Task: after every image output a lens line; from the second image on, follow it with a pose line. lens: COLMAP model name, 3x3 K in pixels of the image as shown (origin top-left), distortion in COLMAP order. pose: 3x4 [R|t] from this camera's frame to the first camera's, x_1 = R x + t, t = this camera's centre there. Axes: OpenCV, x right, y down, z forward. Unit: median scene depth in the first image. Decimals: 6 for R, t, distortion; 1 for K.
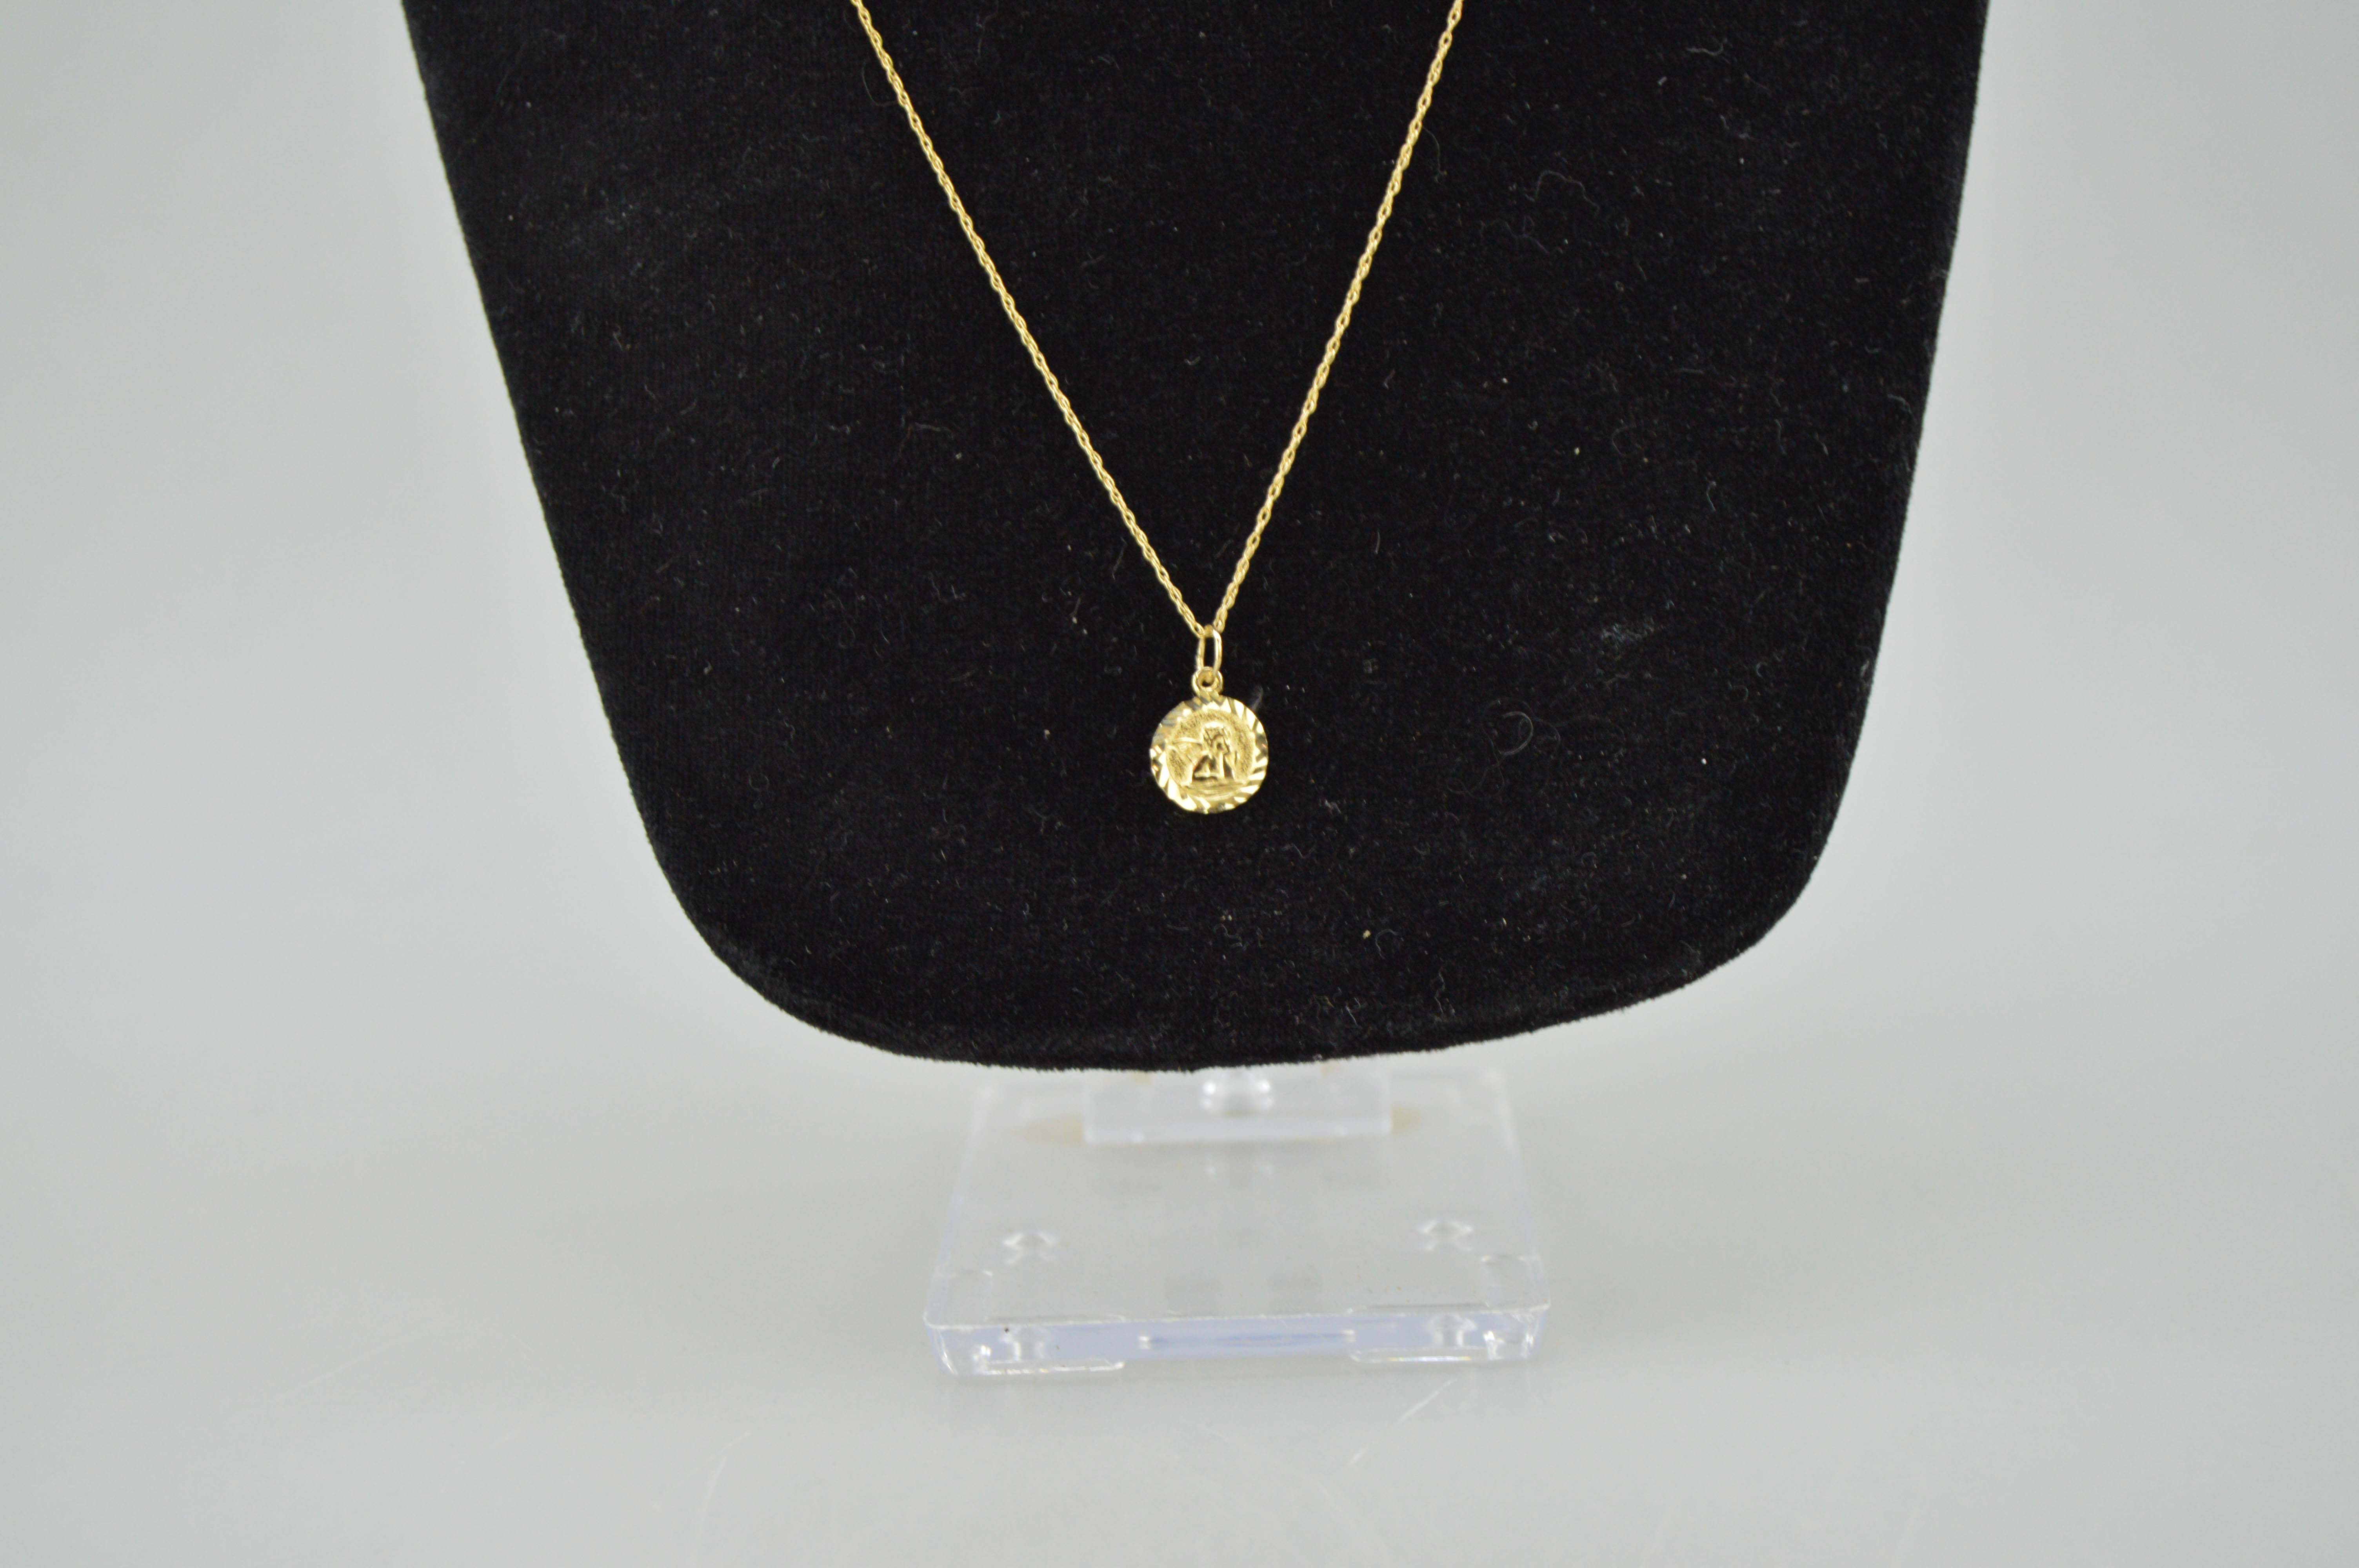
lens RADIAL K [[5573.3, 0, 1177.9], [0, 5573.3, 780.6], [0, 0, 1]] dist [-0.015673, 0.000000]
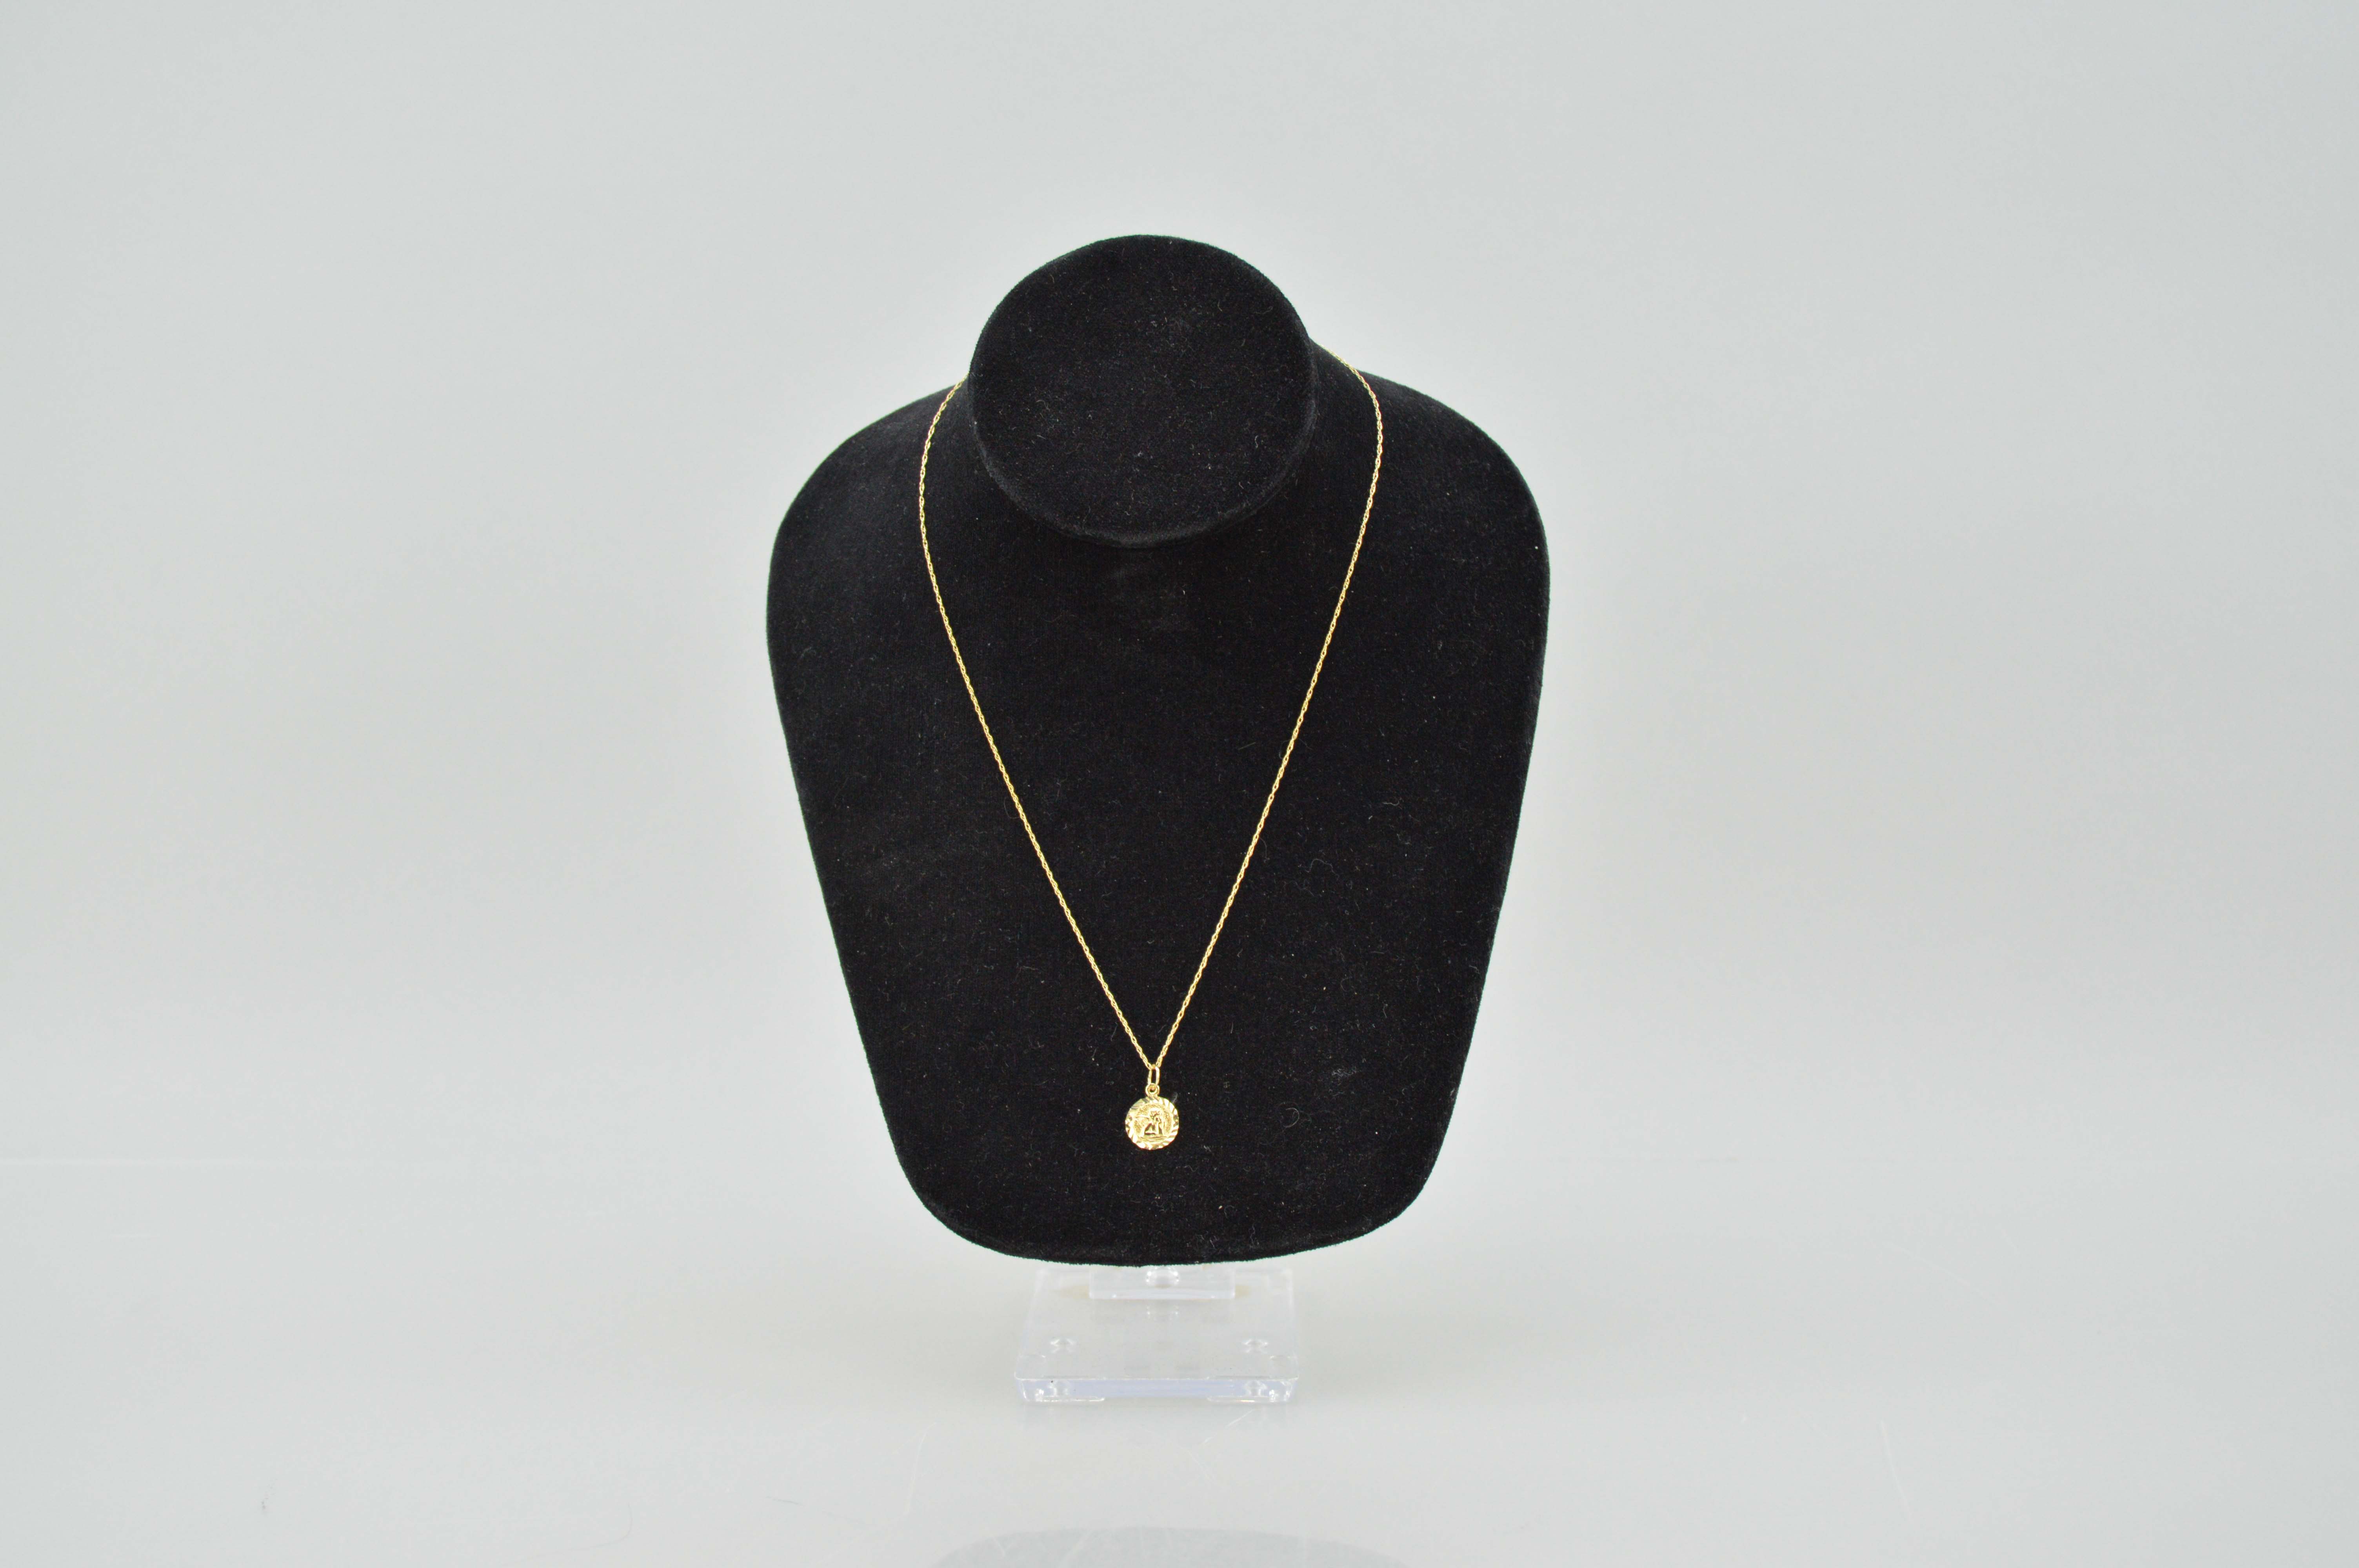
lens RADIAL K [[4106.9, 0, 1182.0], [0, 4106.9, 788.5], [0, 0, 1]] dist [-0.121295, 0.000000]
pose [[0.999485, 0.031941, 0.003152, 0.007913], [-0.031695, 0.997707, -0.059797, -0.039261], [-0.005055, 0.059667, 0.998206, -0.616553]]
